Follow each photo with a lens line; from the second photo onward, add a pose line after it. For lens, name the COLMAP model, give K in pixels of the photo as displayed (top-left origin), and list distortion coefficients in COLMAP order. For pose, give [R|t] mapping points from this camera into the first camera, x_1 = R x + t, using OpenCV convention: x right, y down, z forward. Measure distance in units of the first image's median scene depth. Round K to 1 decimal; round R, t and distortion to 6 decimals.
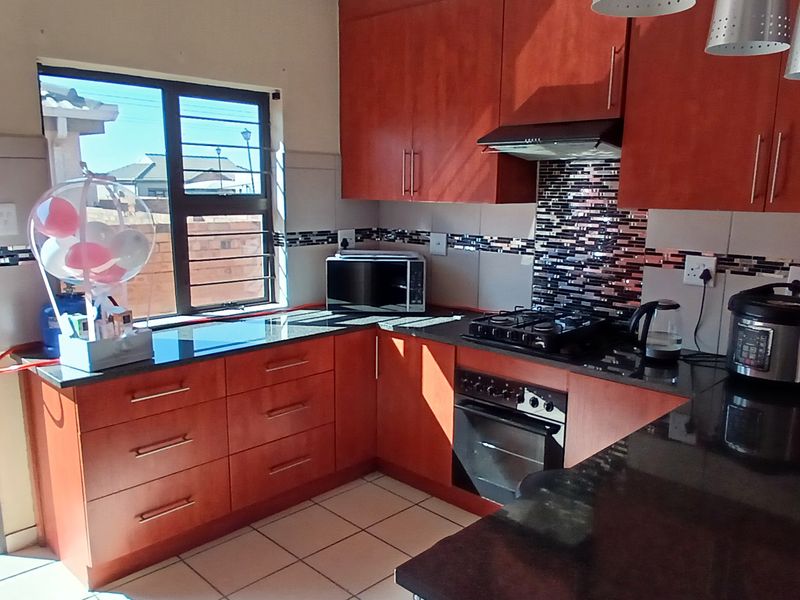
lens RADIAL K [[646.2, 0, 399.0], [0, 646.2, 297.5], [0, 0, 1]] dist [0.032793, -0.042053]
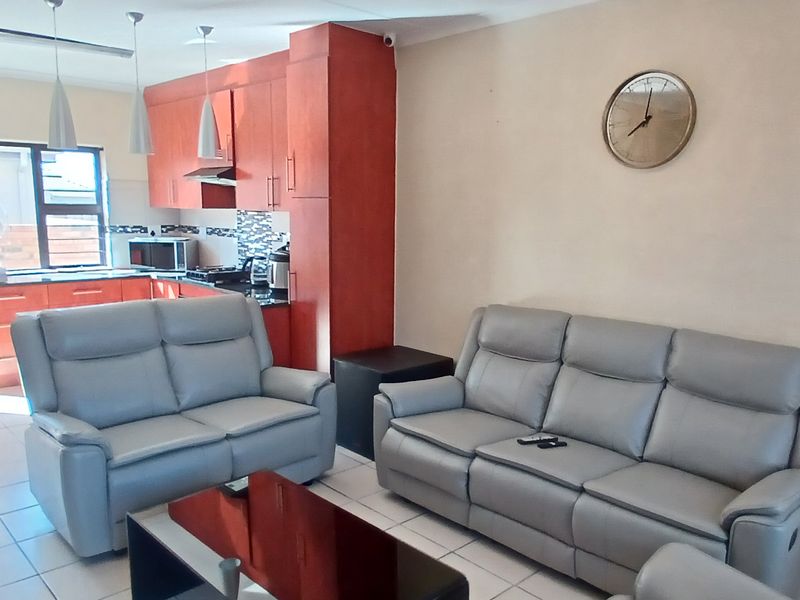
lens RADIAL K [[646.2, 0, 400.5], [0, 646.2, 304.1], [0, 0, 1]] dist [0.032793, -0.042053]
pose [[0.999523, 0.007134, -0.030034, 0.683465], [-0.007640, 0.999831, -0.016748, 0.139371], [0.029910, 0.016969, 0.999409, -0.752799]]
